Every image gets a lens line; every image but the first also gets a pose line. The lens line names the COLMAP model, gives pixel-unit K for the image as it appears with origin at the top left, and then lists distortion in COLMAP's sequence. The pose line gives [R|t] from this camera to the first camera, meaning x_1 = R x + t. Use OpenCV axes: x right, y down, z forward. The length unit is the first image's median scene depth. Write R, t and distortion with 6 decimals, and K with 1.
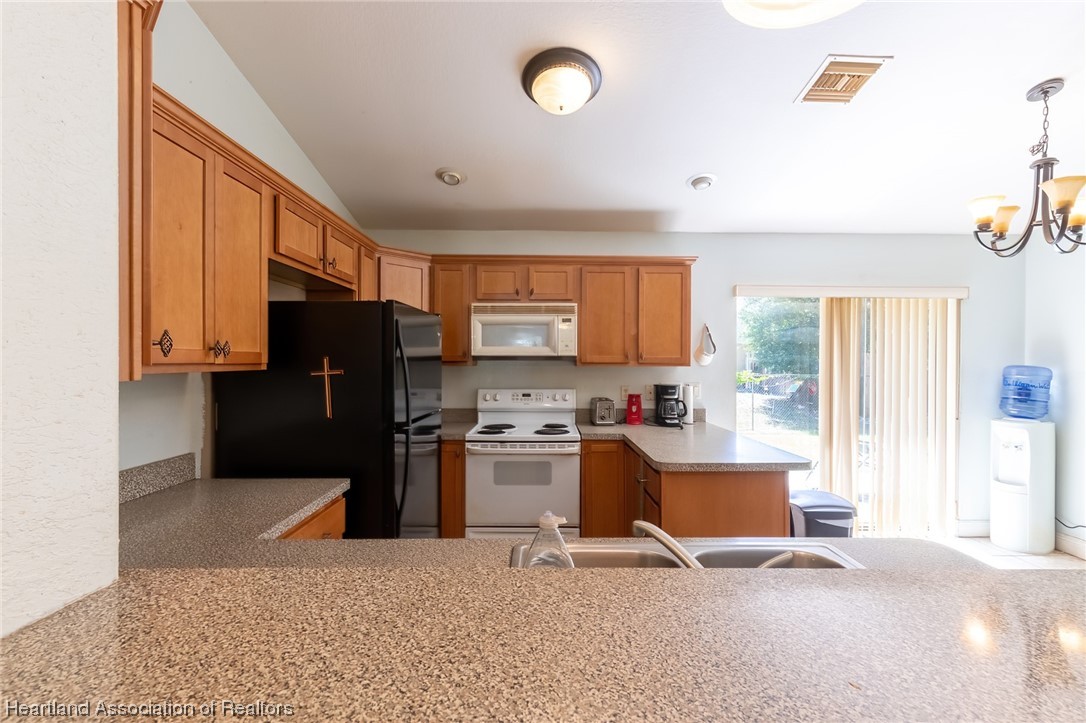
lens RADIAL K [[489.6, 0, 543.0], [0, 489.6, 361.5], [0, 0, 1]] dist [0.018792, 0.000166]
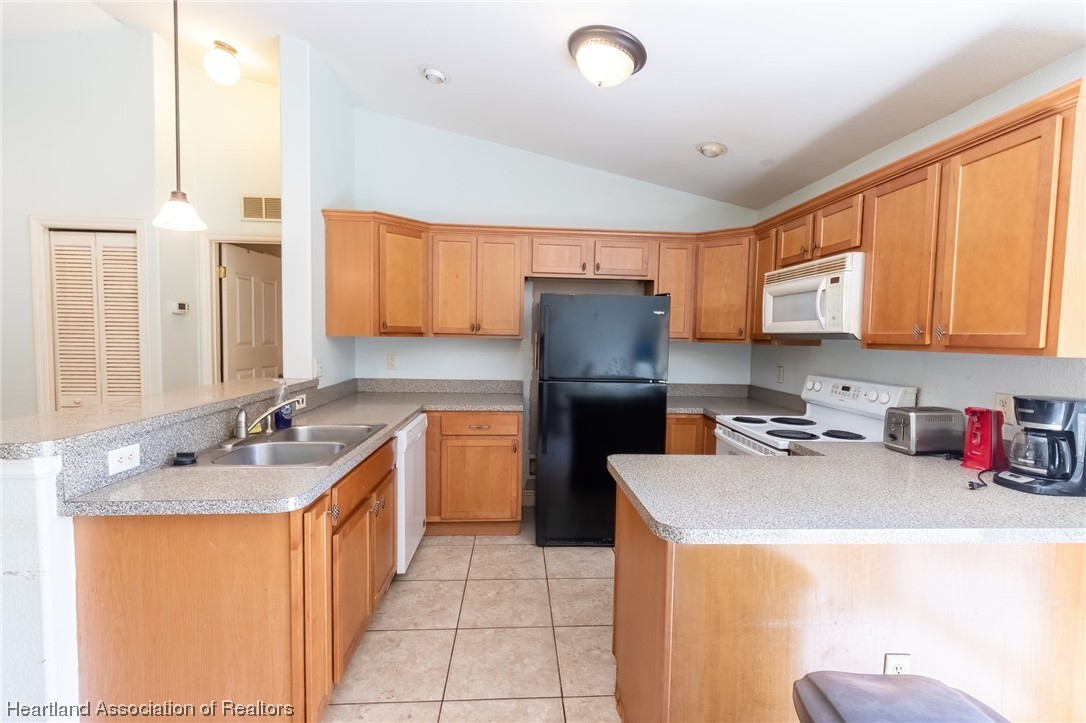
lens RADIAL K [[491.3, 0, 547.2], [0, 491.3, 360.7], [0, 0, 1]] dist [0.004805, 0.000146]
pose [[0.055952, 0.049886, -0.997186, 0.699259], [-0.020172, 0.998604, 0.048825, 0.001983], [0.998230, 0.017383, 0.056880, 0.553831]]
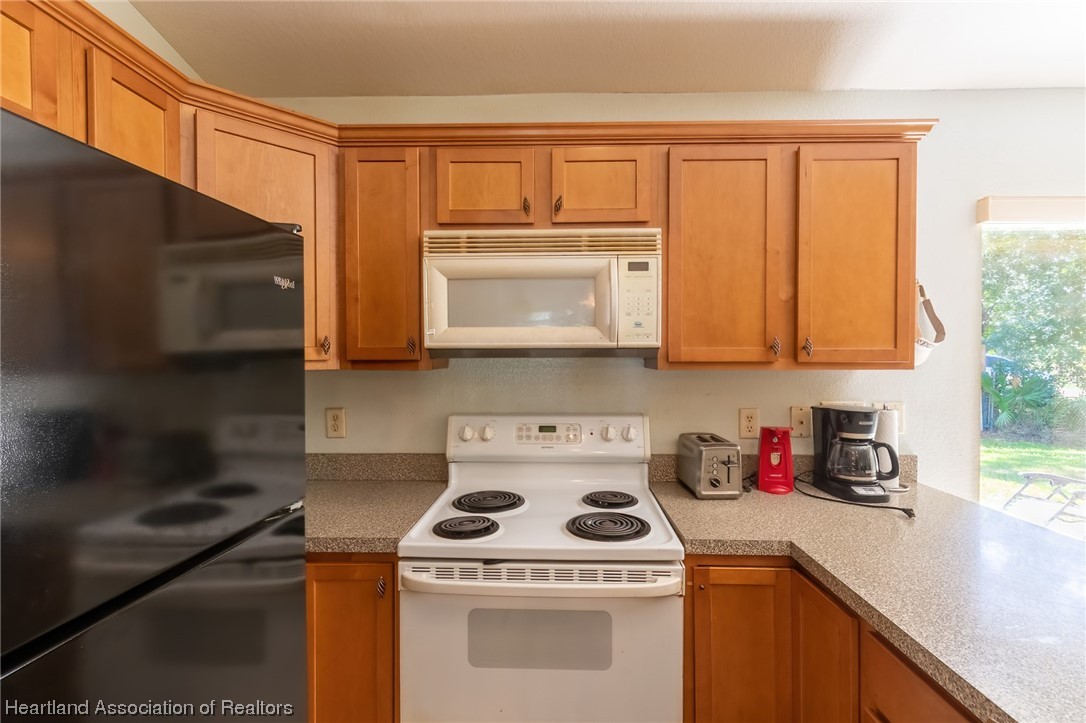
lens RADIAL K [[495.1, 0, 543.0], [0, 495.1, 361.5], [0, 0, 1]] dist [0.016800, 0.000130]
pose [[0.999232, -0.003768, -0.039008, -0.019796], [0.004172, 0.999938, 0.010289, -0.003503], [0.038967, -0.010443, 0.999186, 0.539925]]
